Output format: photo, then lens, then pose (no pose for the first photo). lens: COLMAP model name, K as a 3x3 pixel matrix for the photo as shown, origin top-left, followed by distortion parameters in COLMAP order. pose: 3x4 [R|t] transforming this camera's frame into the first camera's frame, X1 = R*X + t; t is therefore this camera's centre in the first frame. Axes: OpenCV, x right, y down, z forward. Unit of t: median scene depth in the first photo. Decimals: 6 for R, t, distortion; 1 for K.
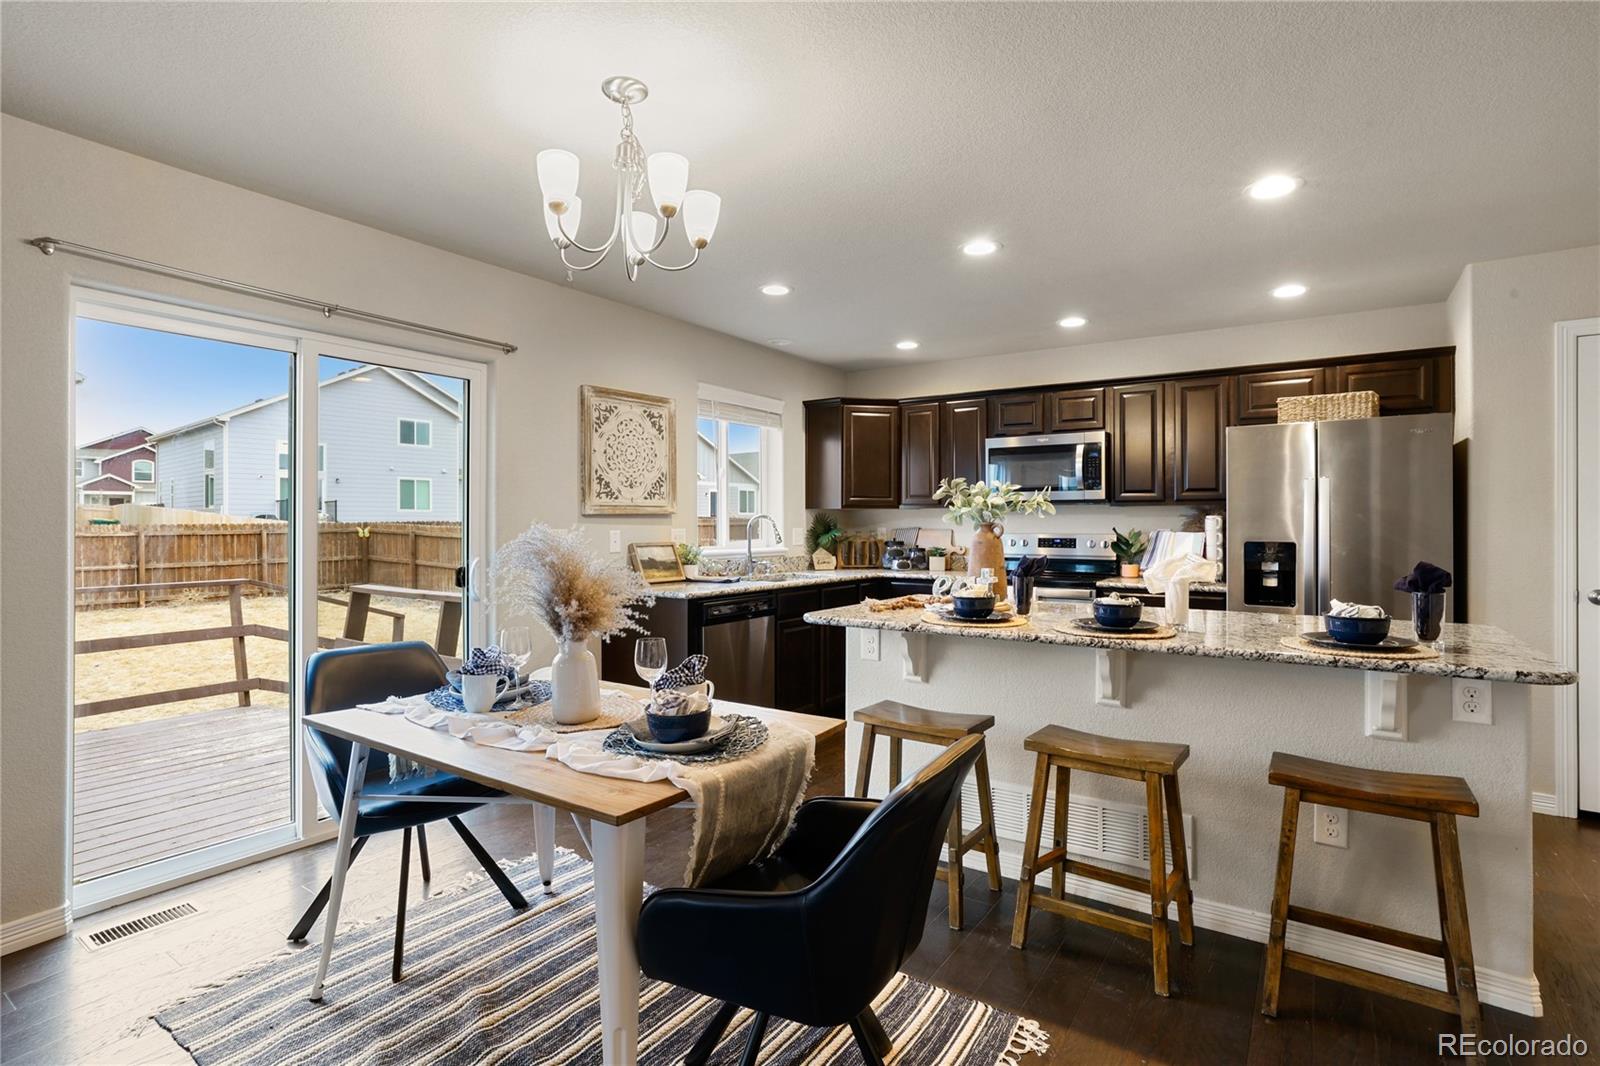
lens RADIAL K [[771.6, 0, 797.9], [0, 771.6, 513.6], [0, 0, 1]] dist [-0.025016, 0.000805]
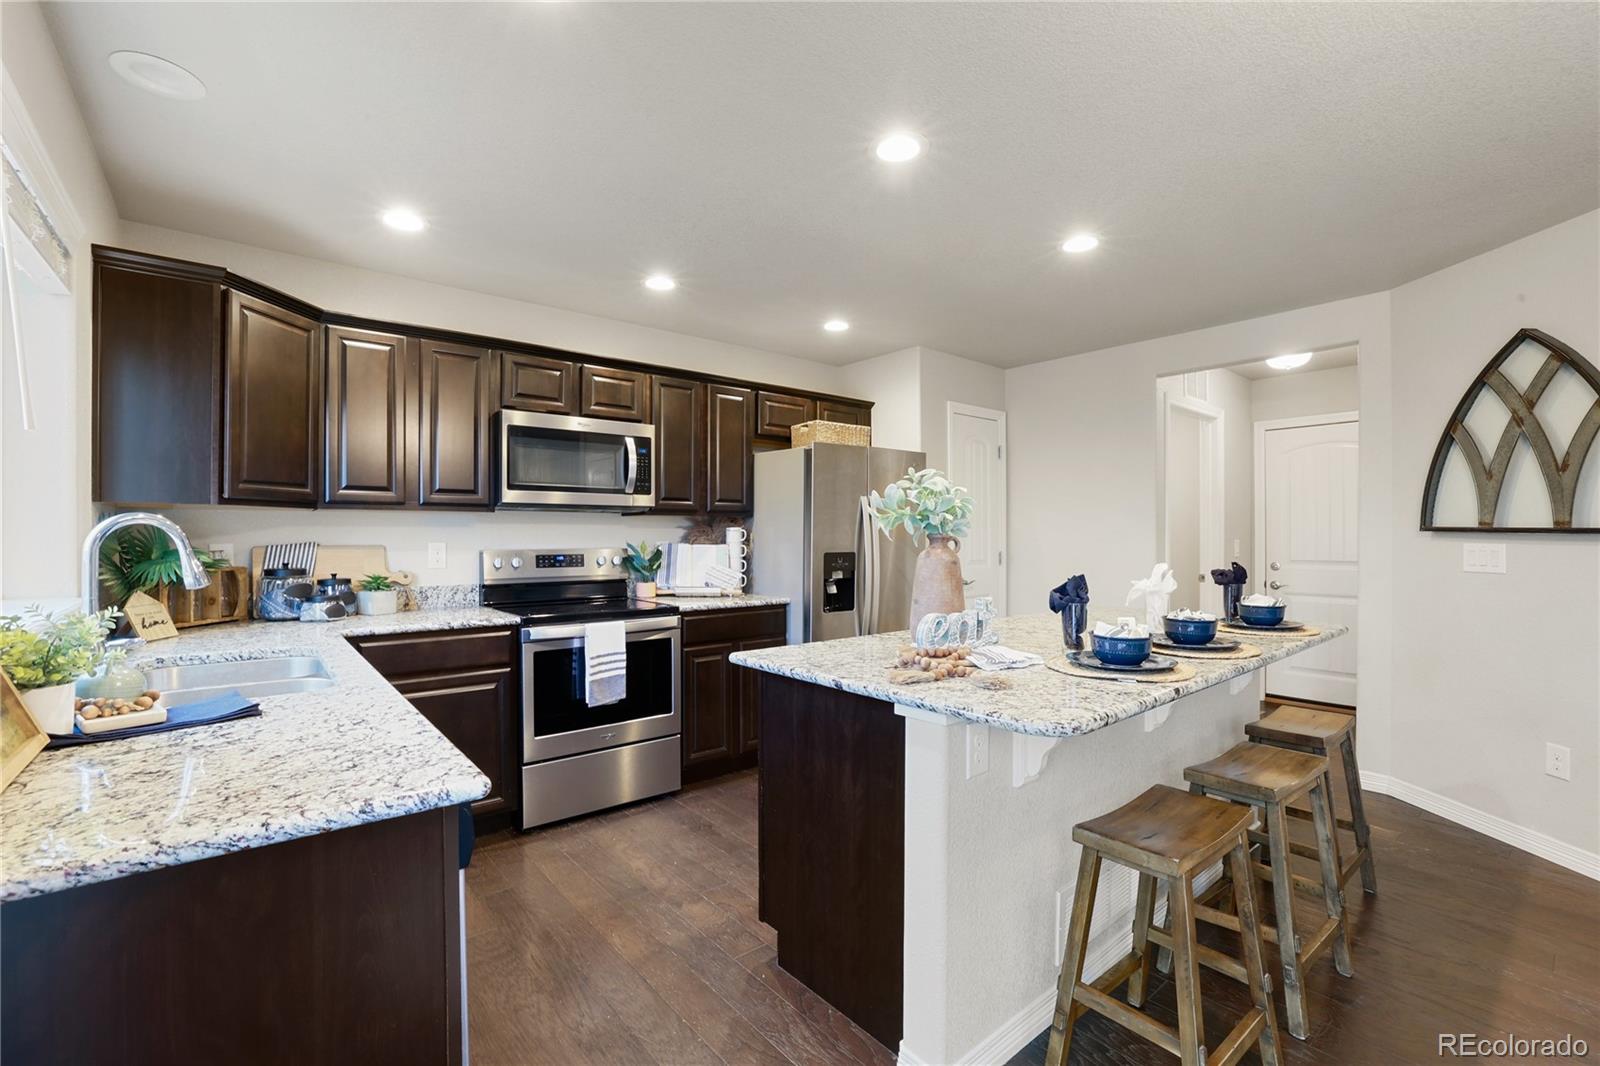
lens RADIAL K [[688.1, 0, 790.7], [0, 688.1, 529.6], [0, 0, 1]] dist [-0.049153, 0.017484]
pose [[0.283440, 0.006398, 0.958969, -0.289067], [-0.011706, 0.999926, -0.003211, 0.007443], [-0.958919, -0.010315, 0.283494, 0.669904]]
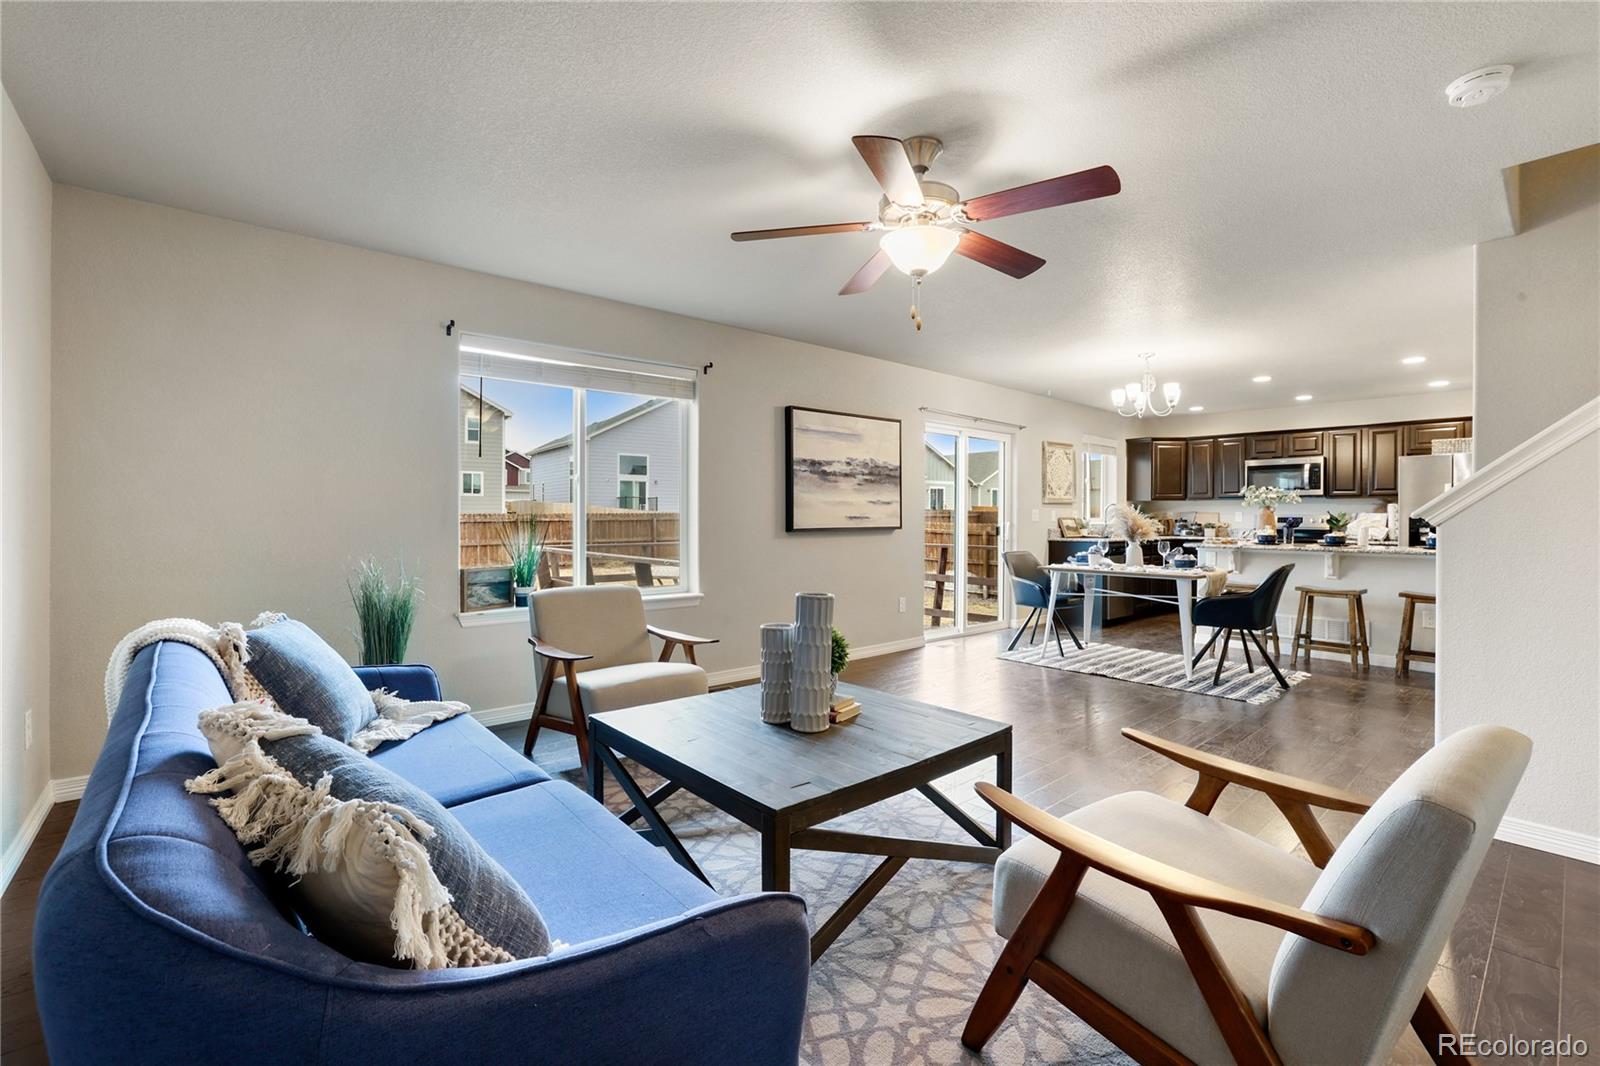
lens RADIAL K [[696.8, 0, 793.2], [0, 696.8, 516.5], [0, 0, 1]] dist [-0.045449, 0.016379]
pose [[0.966210, 0.003578, -0.257730, -0.397746], [-0.000604, 0.999932, 0.011616, 0.014891], [0.257754, -0.011068, 0.966147, -0.884349]]
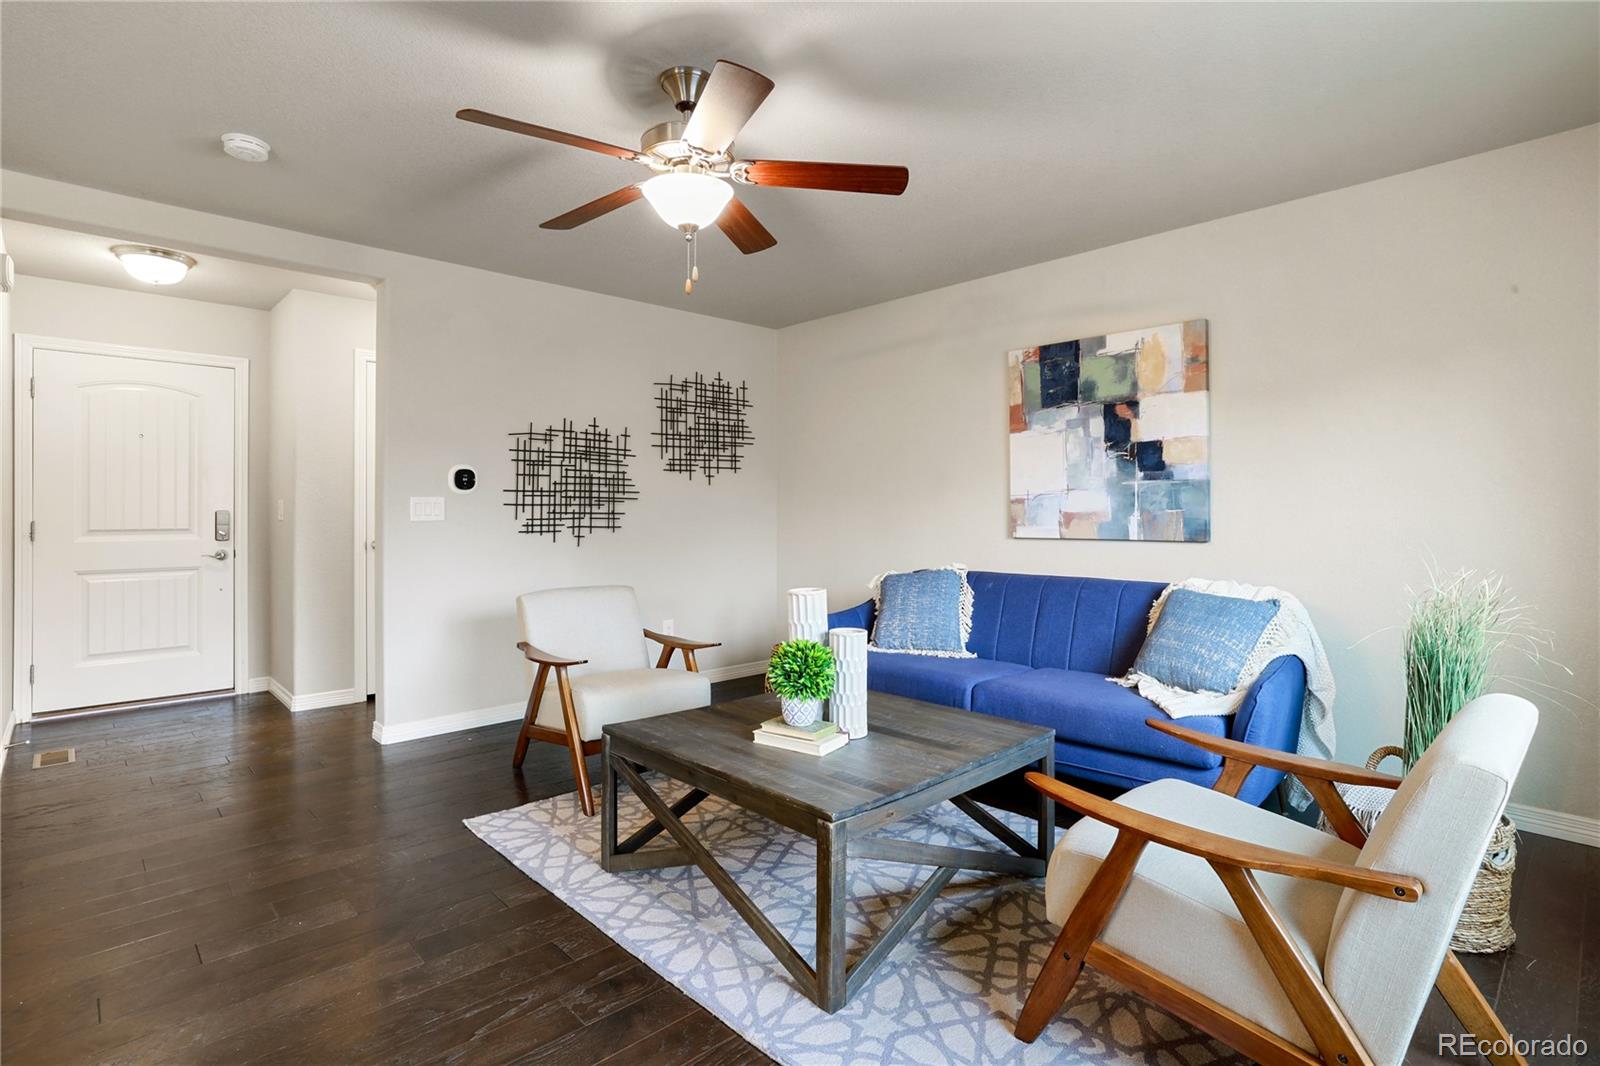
lens RADIAL K [[788.6, 0, 801.1], [0, 788.6, 519.6], [0, 0, 1]] dist [-0.027143, 0.000286]
pose [[-0.976812, -0.000085, 0.214098, -0.630181], [-0.000419, 0.999999, -0.001512, 0.027661], [-0.214097, -0.001567, -0.976811, 0.159069]]
